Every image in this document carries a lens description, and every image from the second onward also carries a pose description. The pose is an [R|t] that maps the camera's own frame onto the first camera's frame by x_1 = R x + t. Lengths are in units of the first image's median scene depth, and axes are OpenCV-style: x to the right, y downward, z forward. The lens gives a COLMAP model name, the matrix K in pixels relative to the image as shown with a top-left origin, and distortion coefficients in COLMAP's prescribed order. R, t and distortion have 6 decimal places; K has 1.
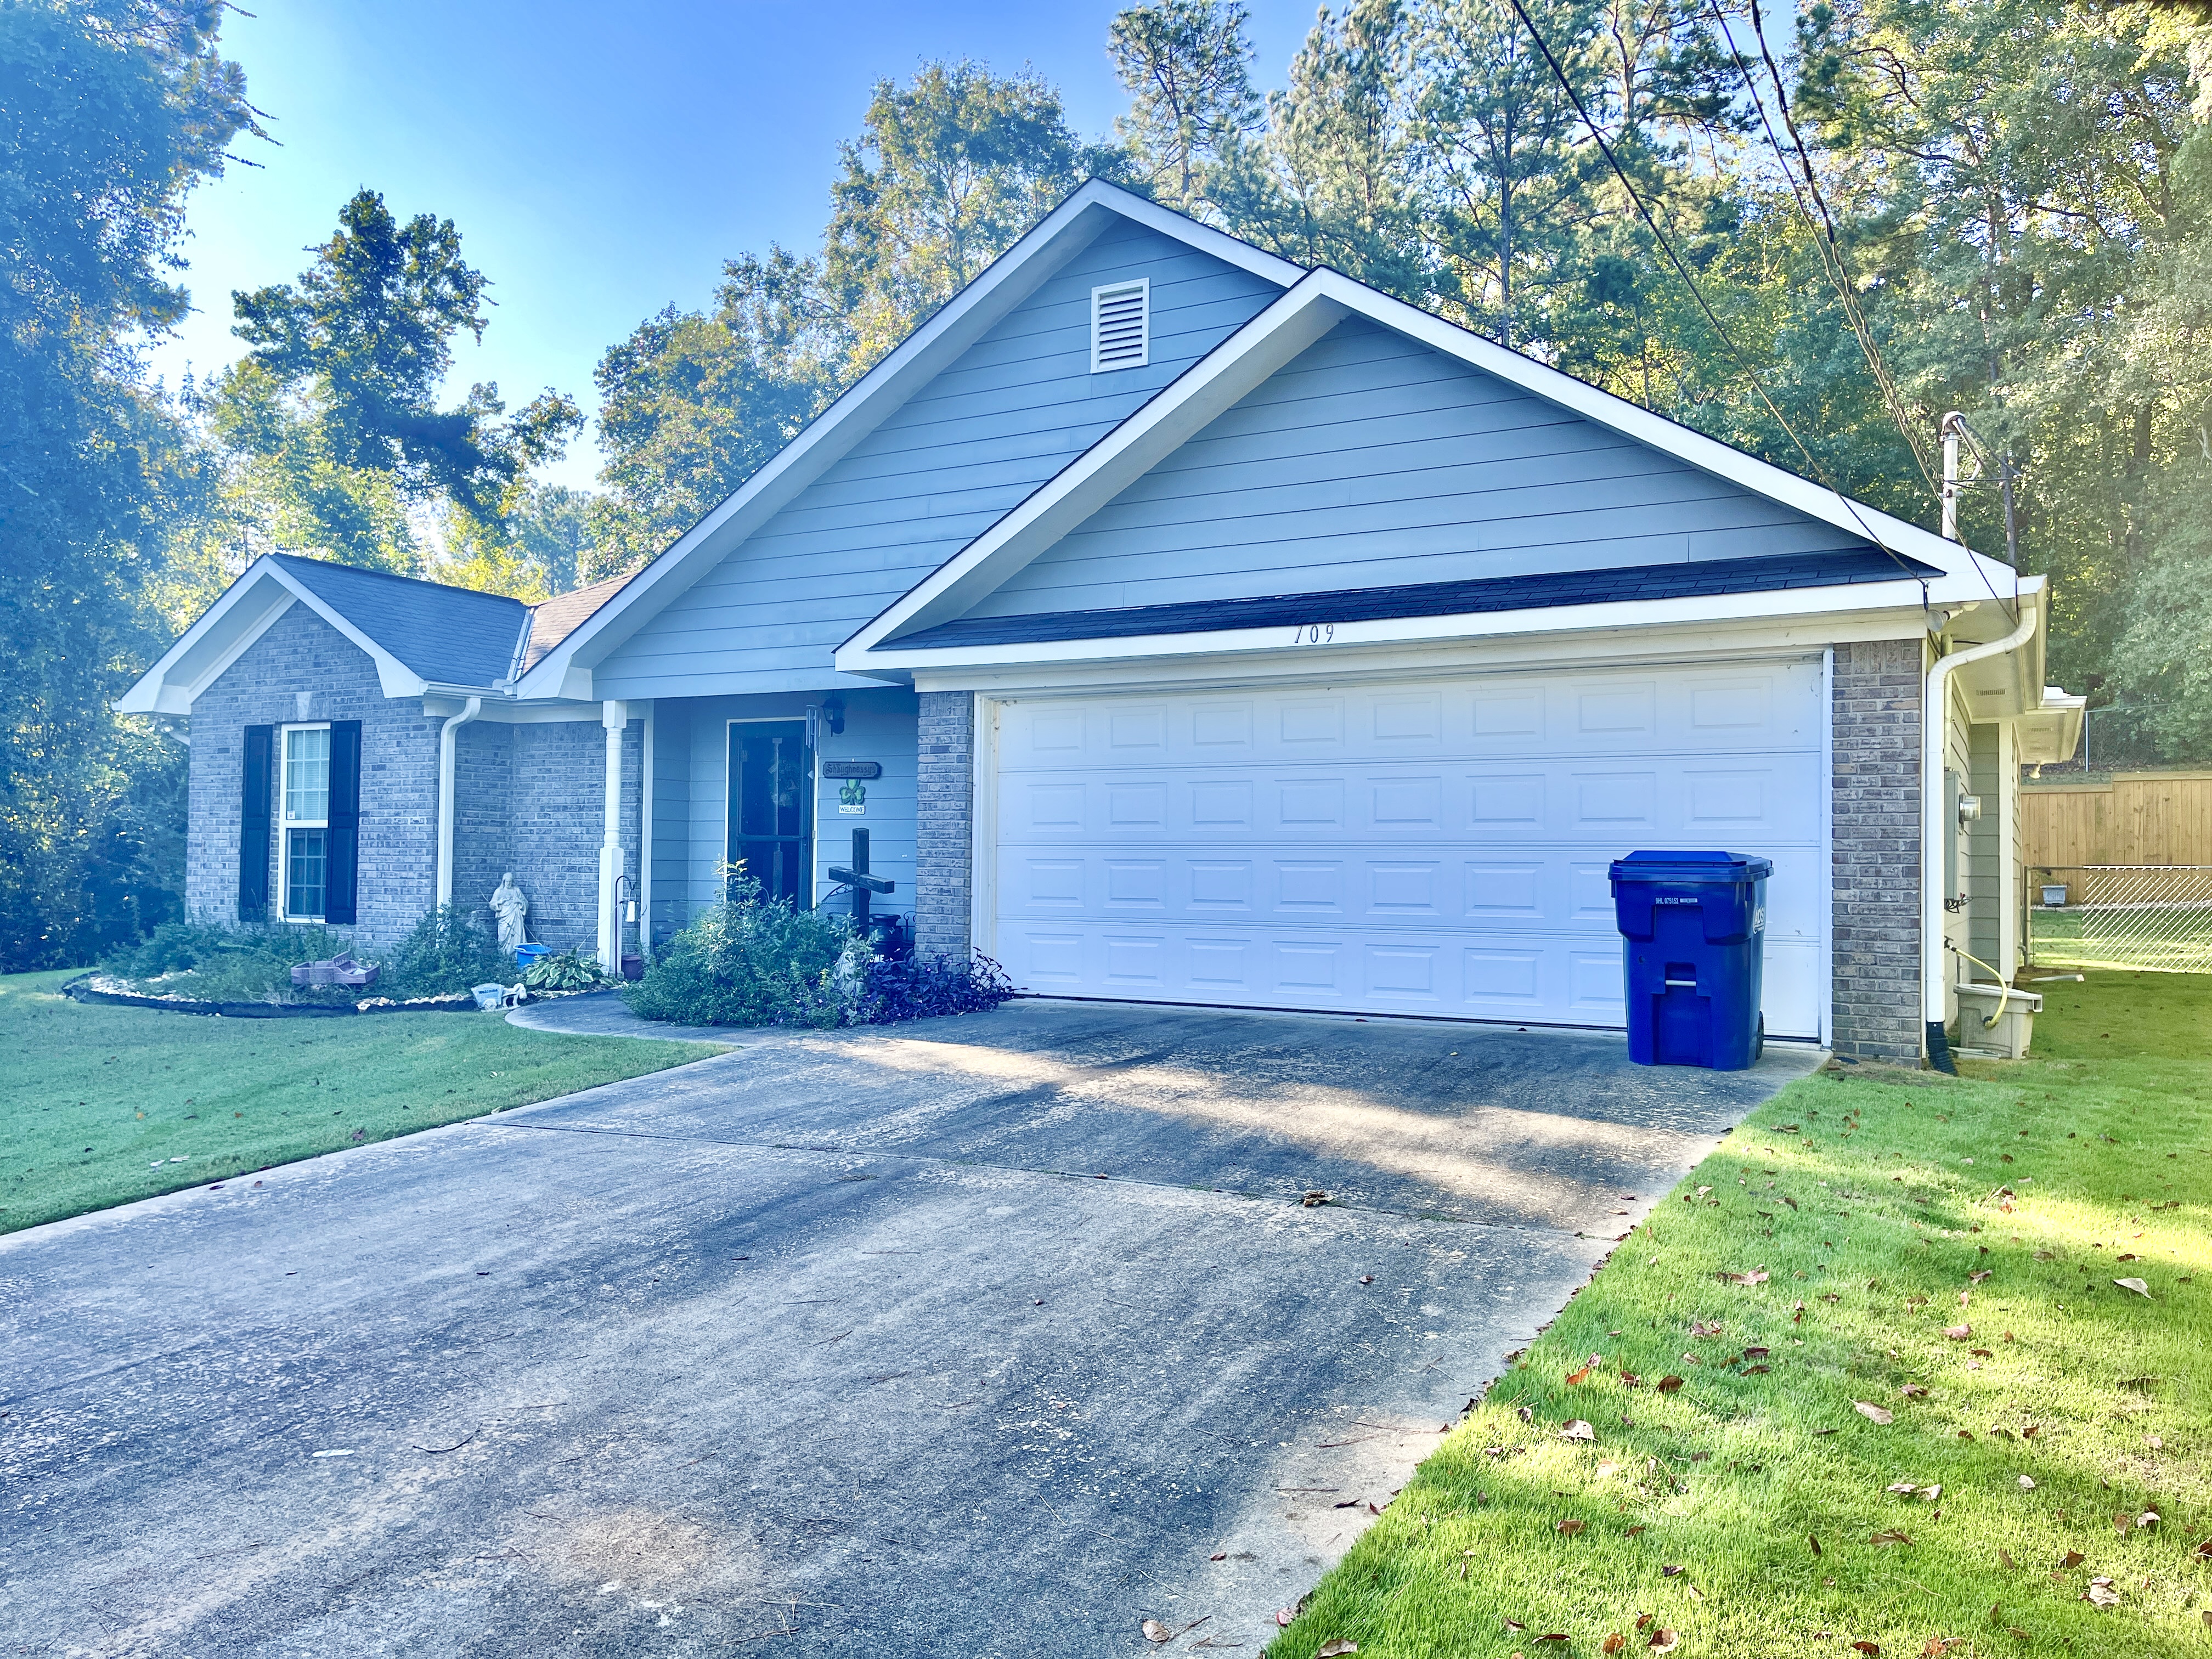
lens RADIAL K [[1661.8, 0, 1104.7], [0, 1661.8, 820.3], [0, 0, 1]] dist [0.046061, -0.047988]
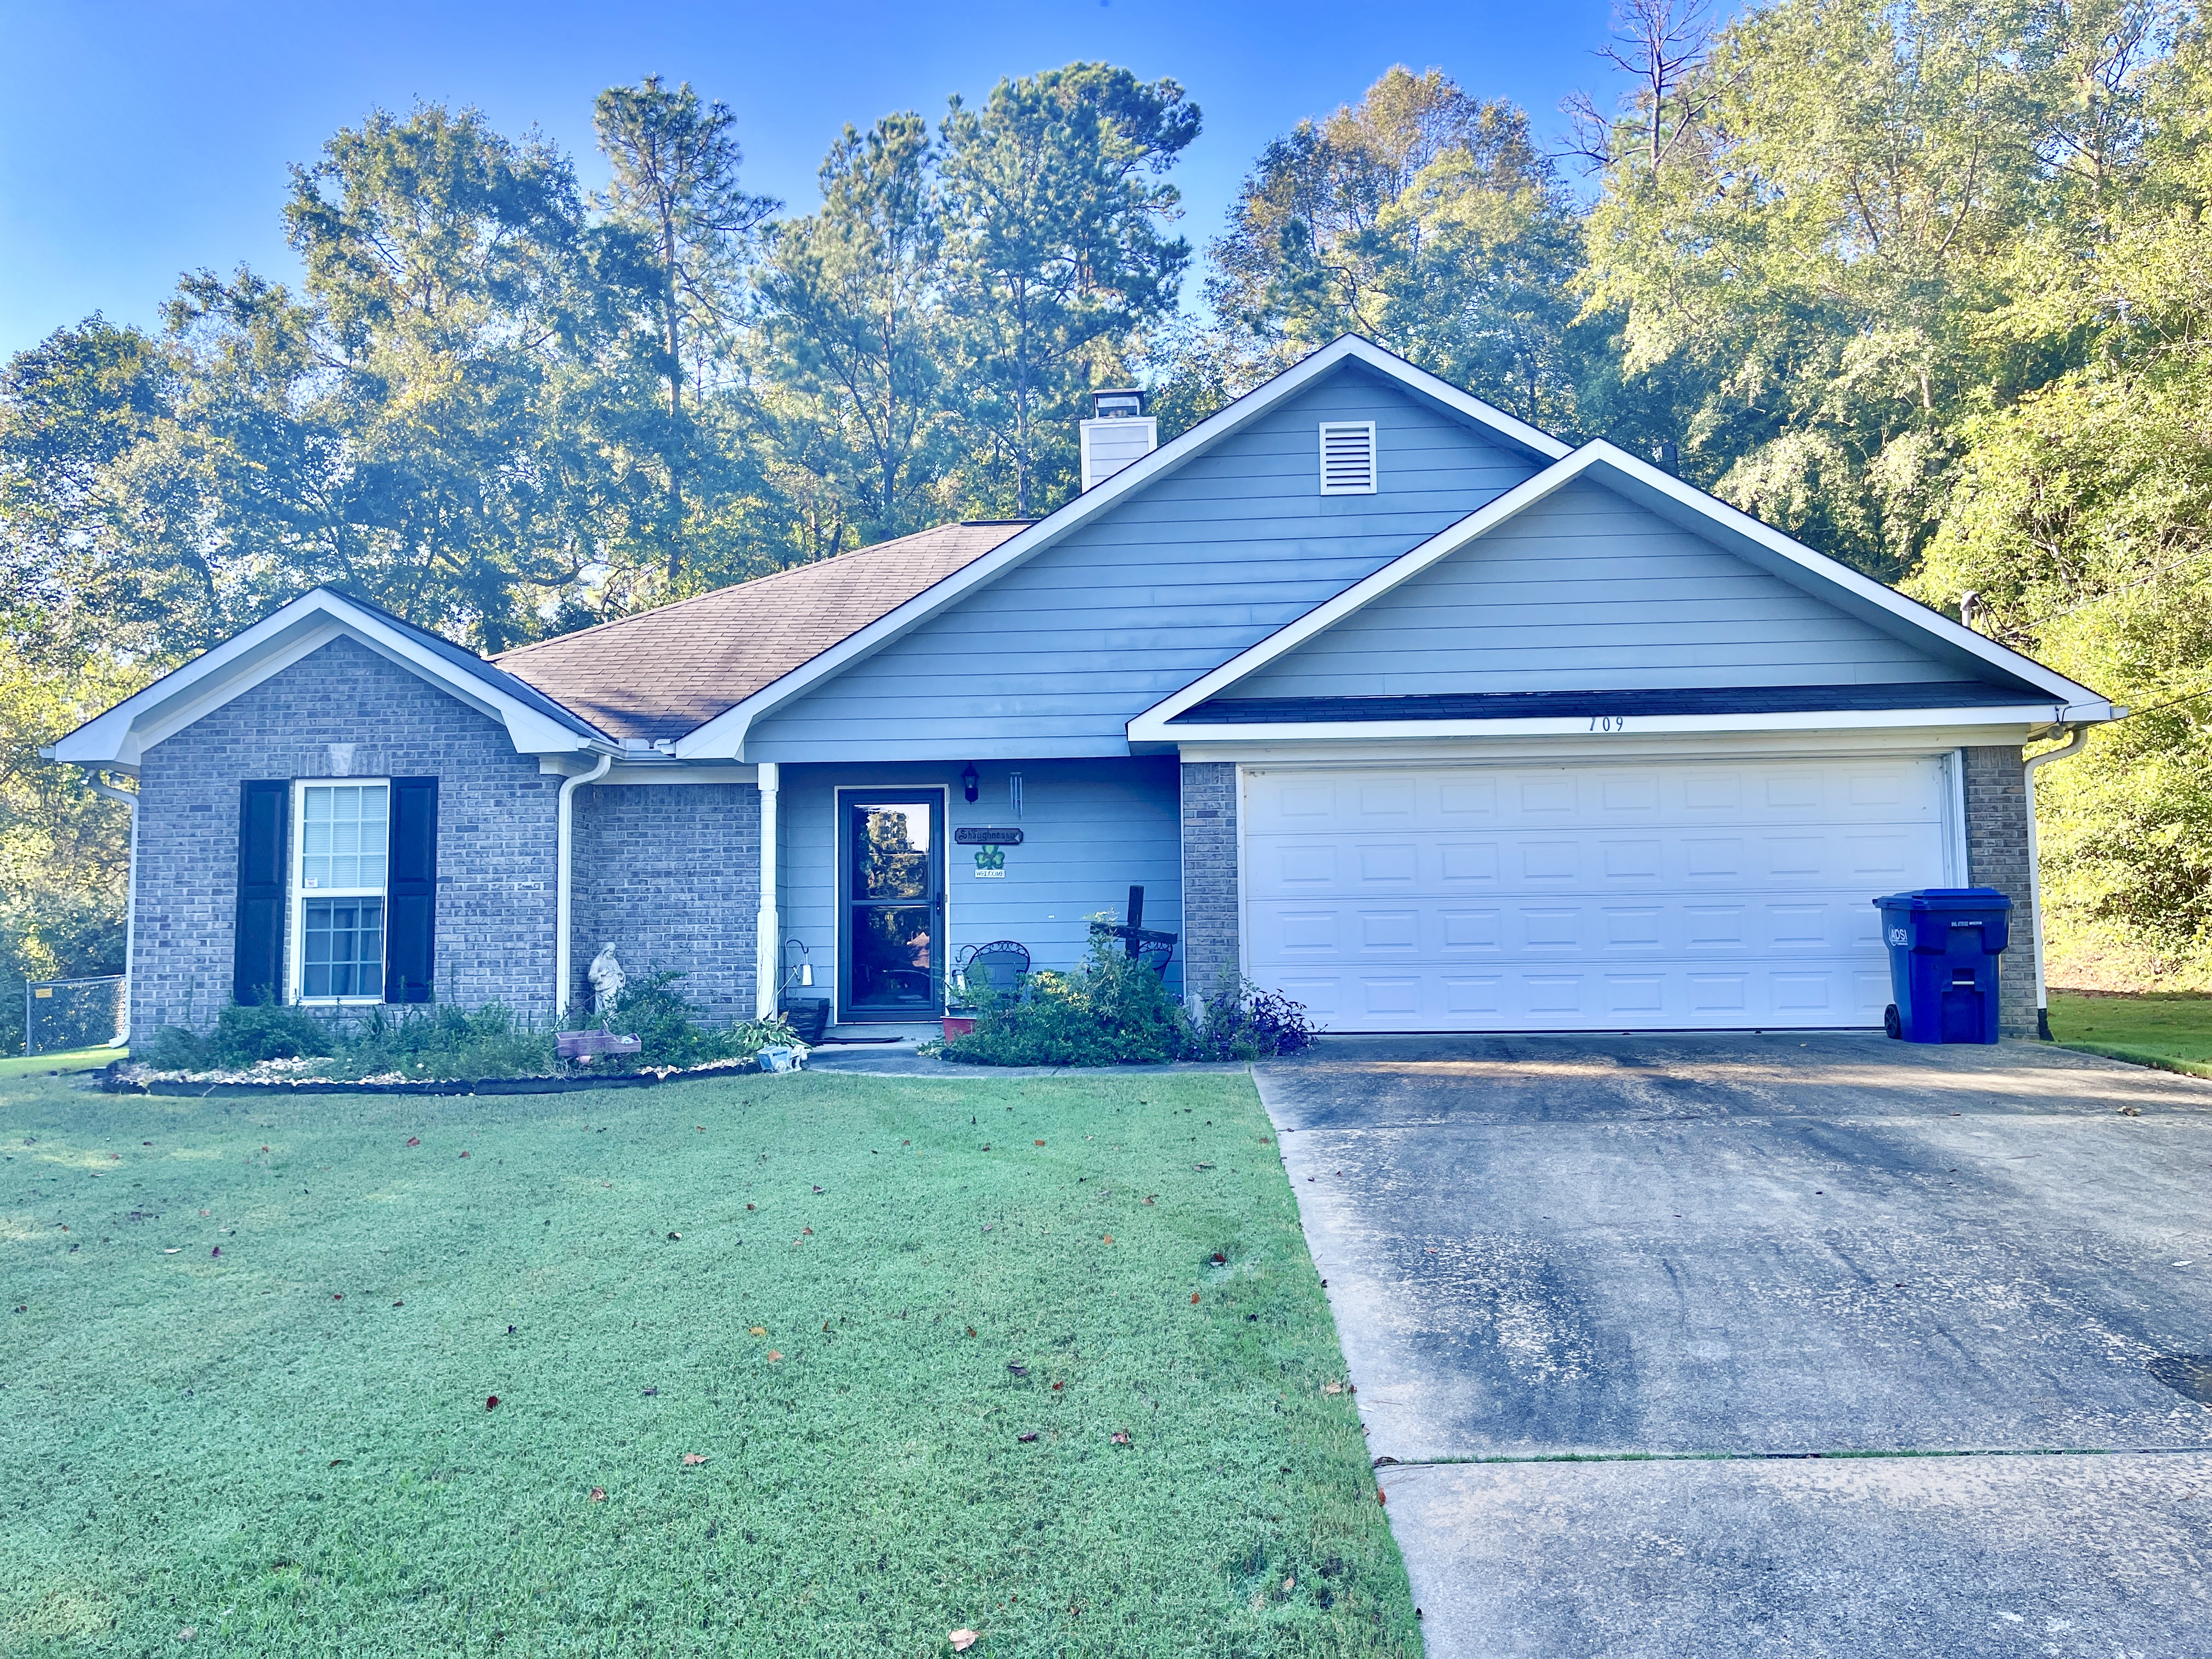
lens RADIAL K [[1661.8, 0, 1152.4], [0, 1661.8, 810.8], [0, 0, 1]] dist [0.046061, -0.047988]
pose [[0.898081, 0.018972, 0.439420, -0.597664], [0.009829, 0.997954, -0.063175, 0.024015], [-0.439719, 0.061056, 0.896057, 0.021416]]
